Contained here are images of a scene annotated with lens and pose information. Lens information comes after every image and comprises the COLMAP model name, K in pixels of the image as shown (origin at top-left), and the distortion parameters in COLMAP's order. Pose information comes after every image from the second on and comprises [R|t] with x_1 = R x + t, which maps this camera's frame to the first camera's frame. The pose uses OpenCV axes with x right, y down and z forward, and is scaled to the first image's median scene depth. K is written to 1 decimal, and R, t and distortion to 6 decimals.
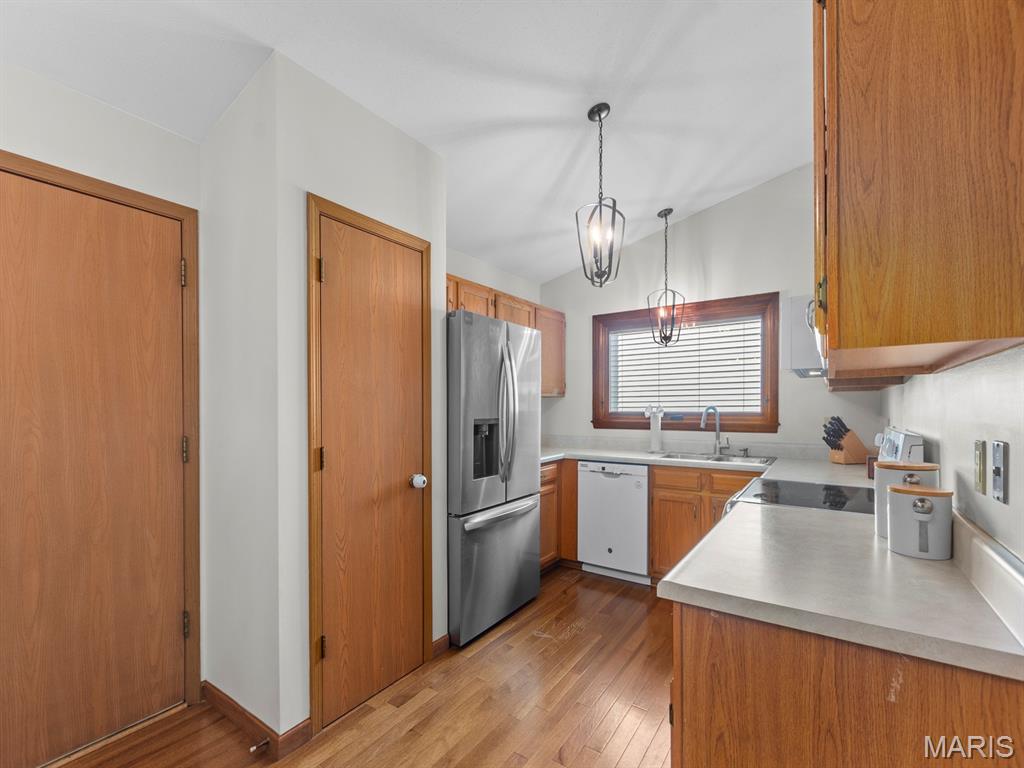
lens RADIAL K [[449.2, 0, 523.0], [0, 449.2, 408.8], [0, 0, 1]] dist [-0.003489, -0.000342]
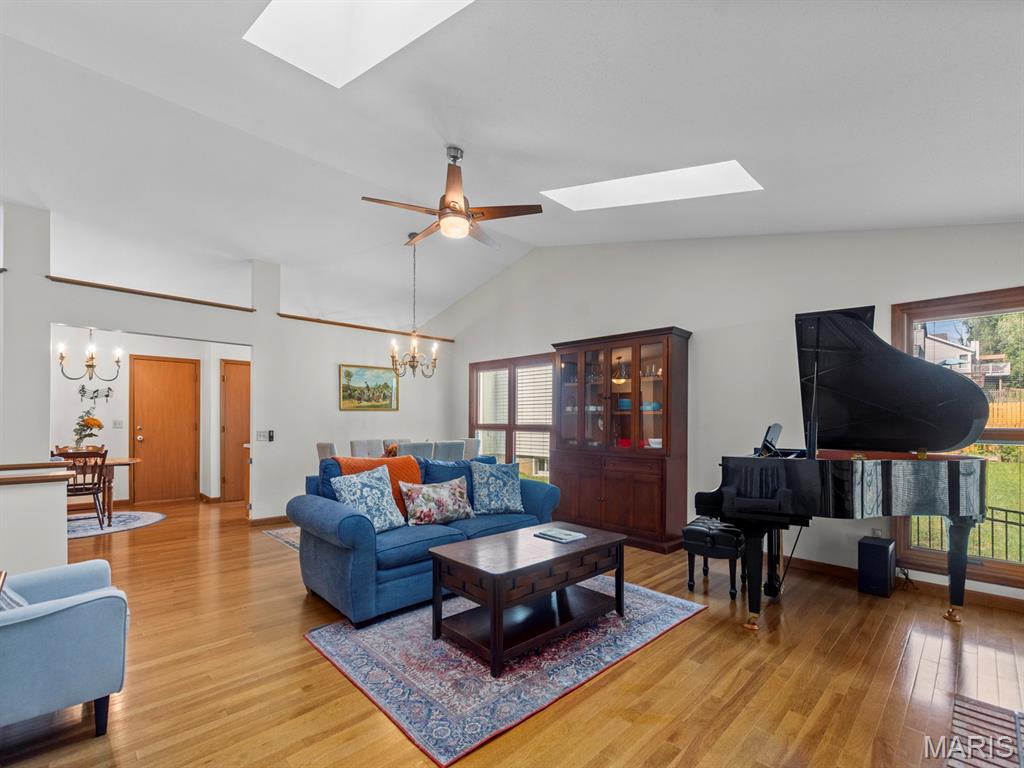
lens RADIAL K [[449.2, 0, 528.1], [0, 449.2, 422.1], [0, 0, 1]] dist [-0.003489, -0.000342]
pose [[0.983350, 0.005459, -0.181641, 0.766379], [-0.006166, 0.999975, -0.003324, 0.014345], [0.181618, 0.004388, 0.983359, -0.624363]]
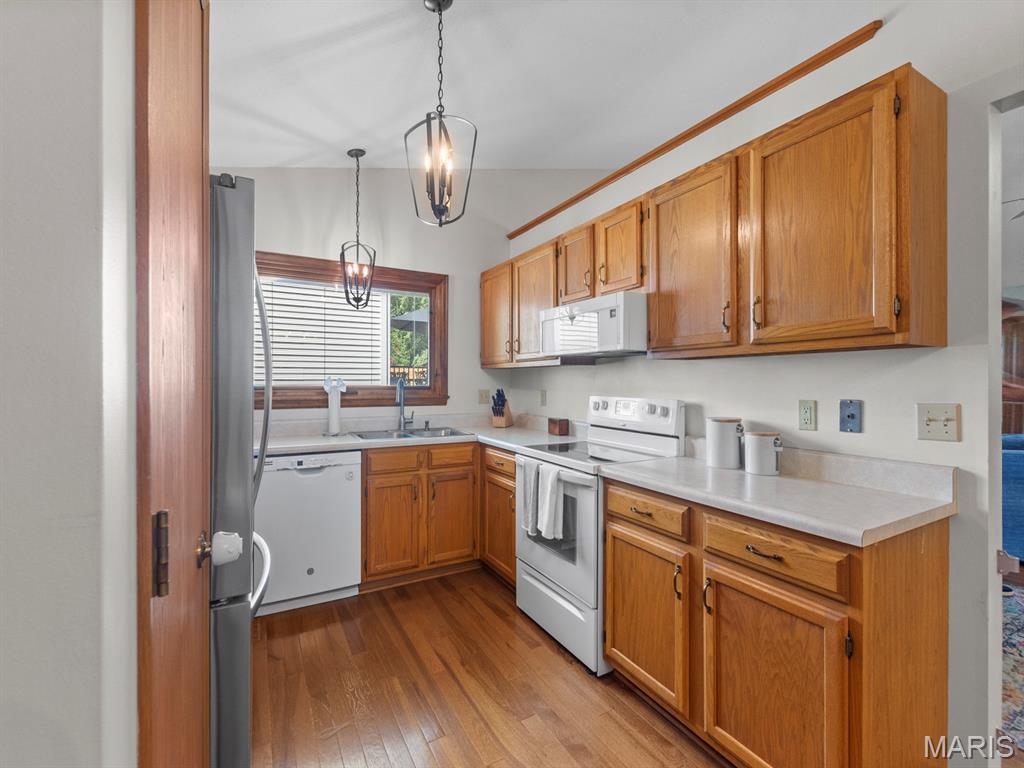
lens RADIAL K [[449.2, 0, 509.6], [0, 449.2, 384.5], [0, 0, 1]] dist [-0.003489, -0.000342]
pose [[0.445016, -0.000309, 0.895523, -0.333905], [-0.002953, 0.999994, 0.001813, 0.001856], [-0.895518, -0.003451, 0.445012, 0.375513]]
